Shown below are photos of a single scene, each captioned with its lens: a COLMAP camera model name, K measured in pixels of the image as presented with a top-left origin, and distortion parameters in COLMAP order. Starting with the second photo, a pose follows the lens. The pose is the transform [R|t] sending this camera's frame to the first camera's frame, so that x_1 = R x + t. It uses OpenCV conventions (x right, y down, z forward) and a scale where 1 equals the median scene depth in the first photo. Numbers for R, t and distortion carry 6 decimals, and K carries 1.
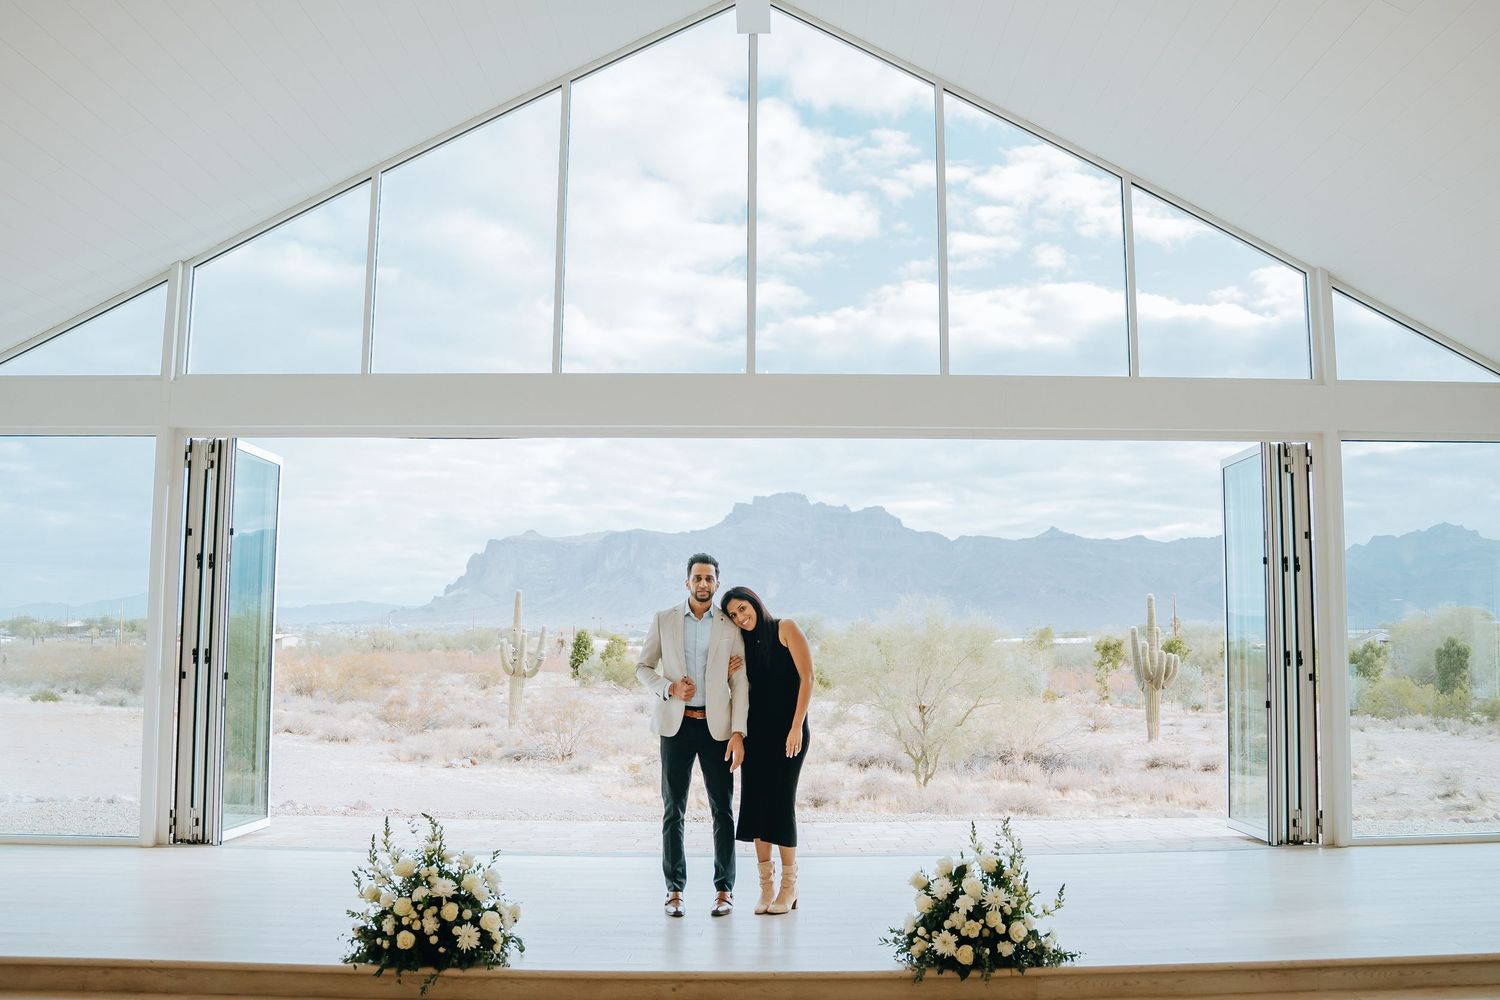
lens RADIAL K [[1316.8, 0, 809.9], [0, 1316.8, 521.4], [0, 0, 1]] dist [-0.178163, 0.132260]
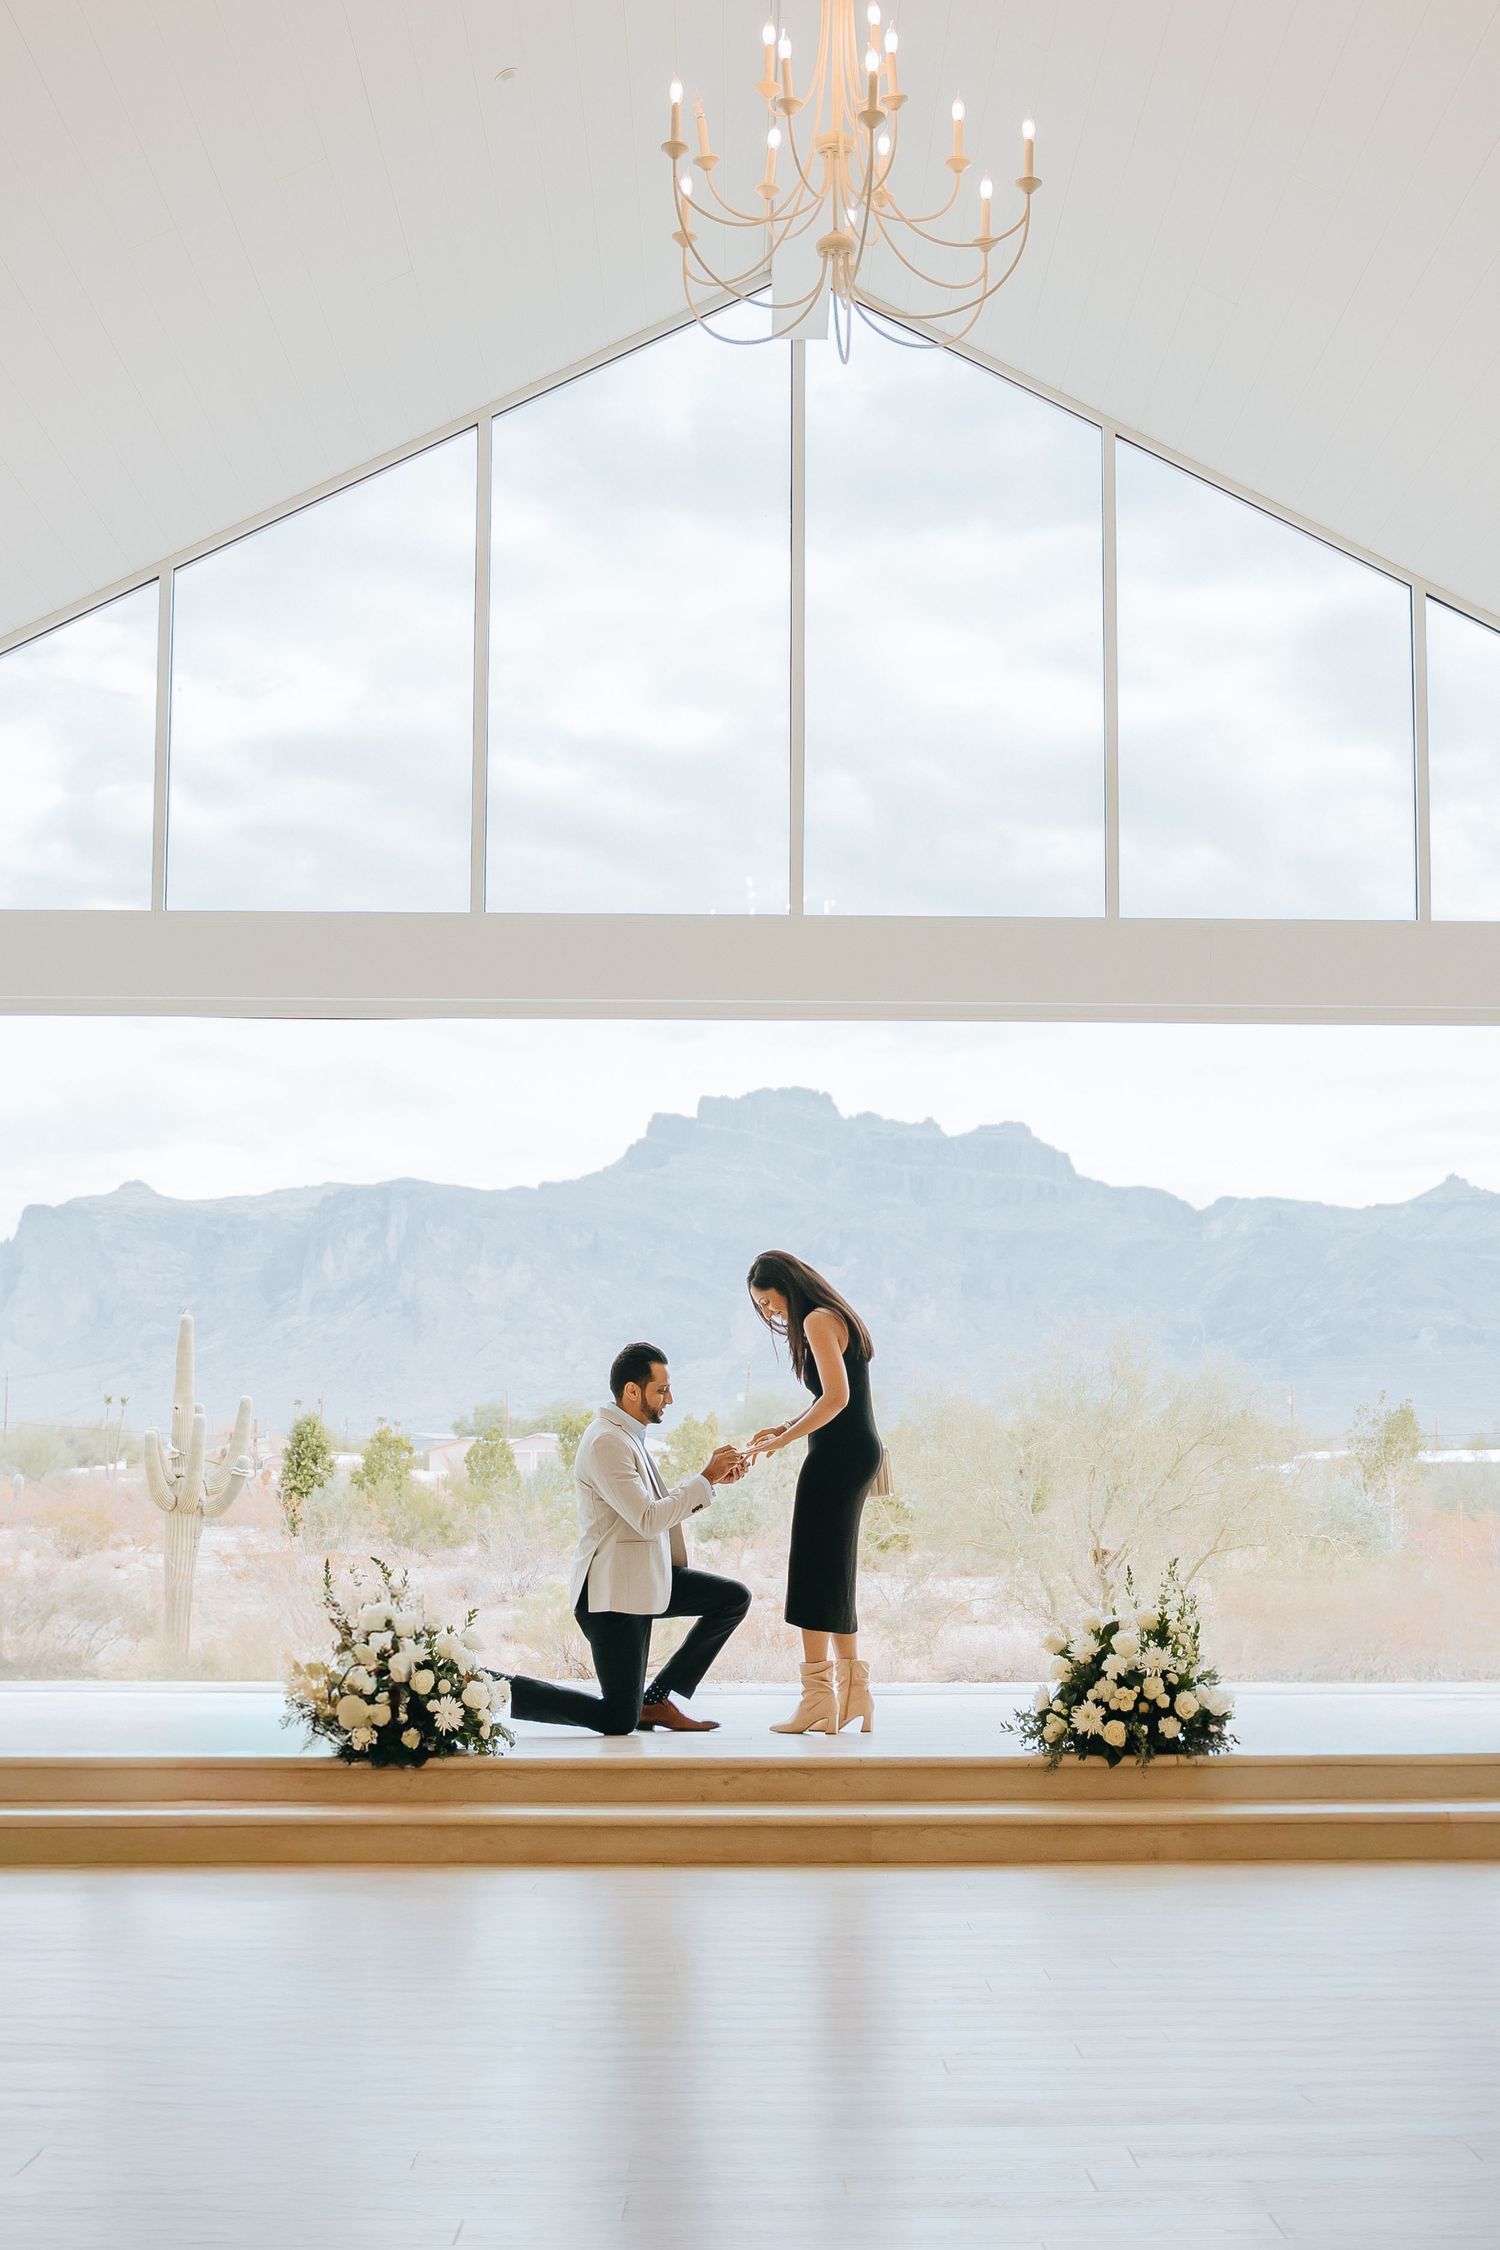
lens RADIAL K [[3338.9, 0, 952.3], [0, 3338.9, 1246.8], [0, 0, 1]] dist [-0.107624, -0.009666]
pose [[0.999439, 0.001748, 0.033447, -0.038118], [-0.002609, 0.999666, 0.025722, 0.002957], [-0.033391, -0.025795, 0.999109, -0.891259]]
